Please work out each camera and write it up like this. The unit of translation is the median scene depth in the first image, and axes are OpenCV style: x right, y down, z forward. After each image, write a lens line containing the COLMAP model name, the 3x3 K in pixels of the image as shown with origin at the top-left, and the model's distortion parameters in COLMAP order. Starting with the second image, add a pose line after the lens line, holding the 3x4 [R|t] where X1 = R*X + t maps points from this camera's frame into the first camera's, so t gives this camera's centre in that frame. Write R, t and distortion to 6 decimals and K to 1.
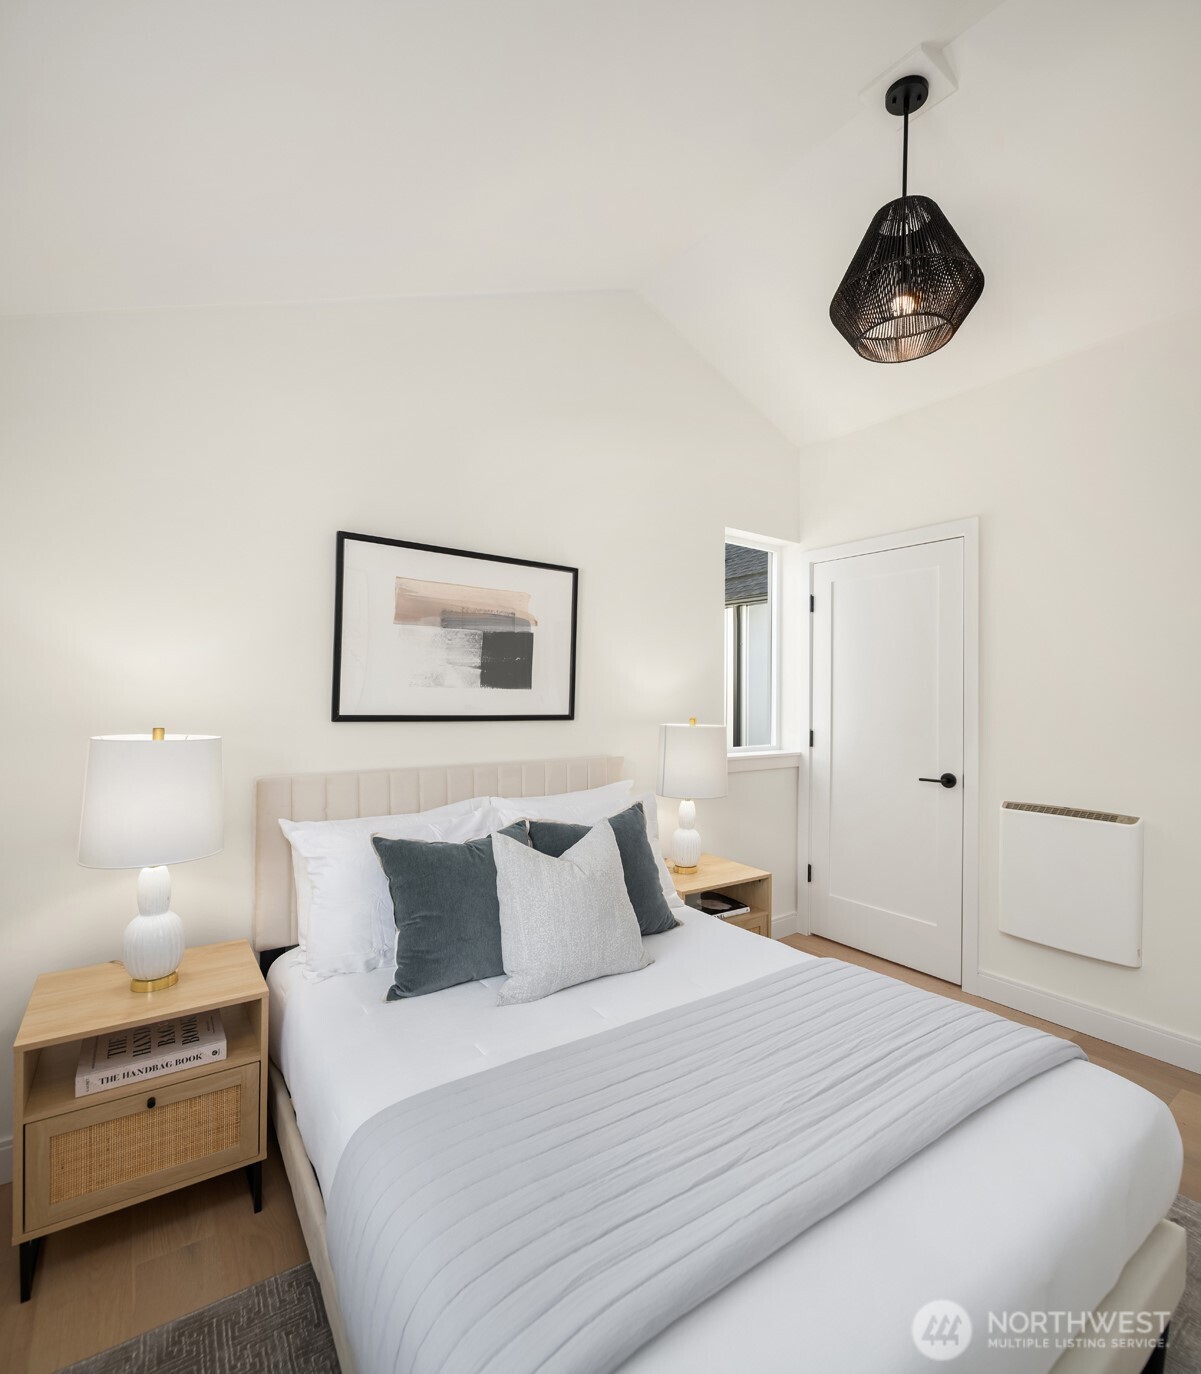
lens RADIAL K [[683.2, 0, 601.1], [0, 683.2, 692.6], [0, 0, 1]] dist [-0.004883, -0.000375]
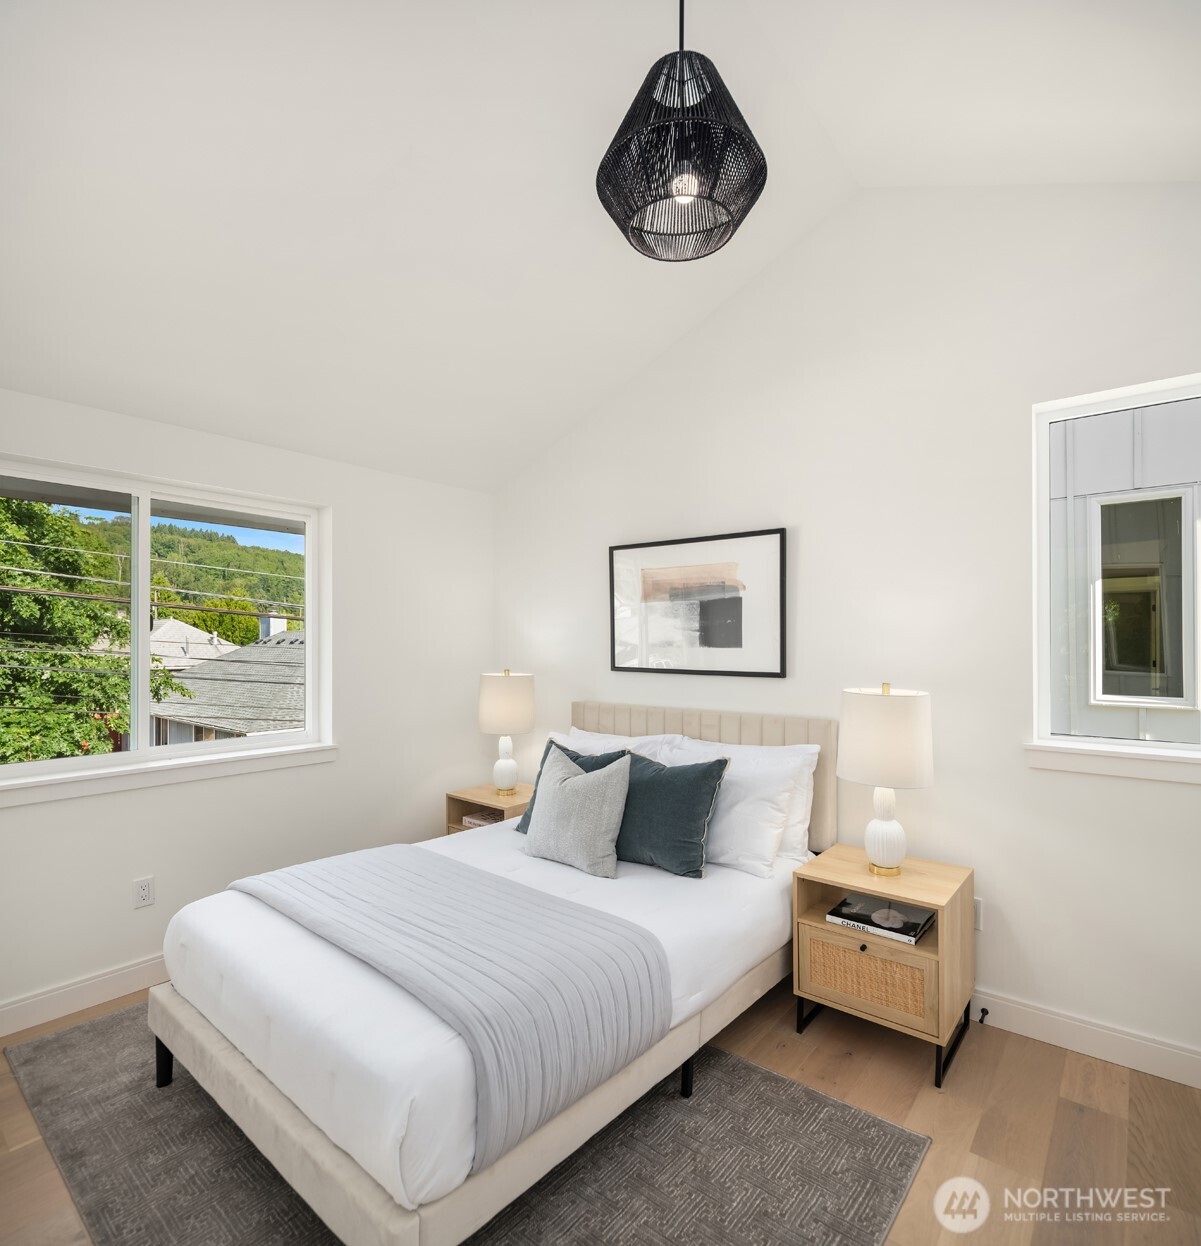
lens RADIAL K [[671.2, 0, 600.6], [0, 671.2, 631.9], [0, 0, 1]] dist [-0.028765, -0.000315]
pose [[0.234676, -0.035233, -0.971435, 0.940198], [-0.000312, 0.999340, -0.036320, 0.009051], [0.972074, 0.008826, 0.234510, 0.551371]]
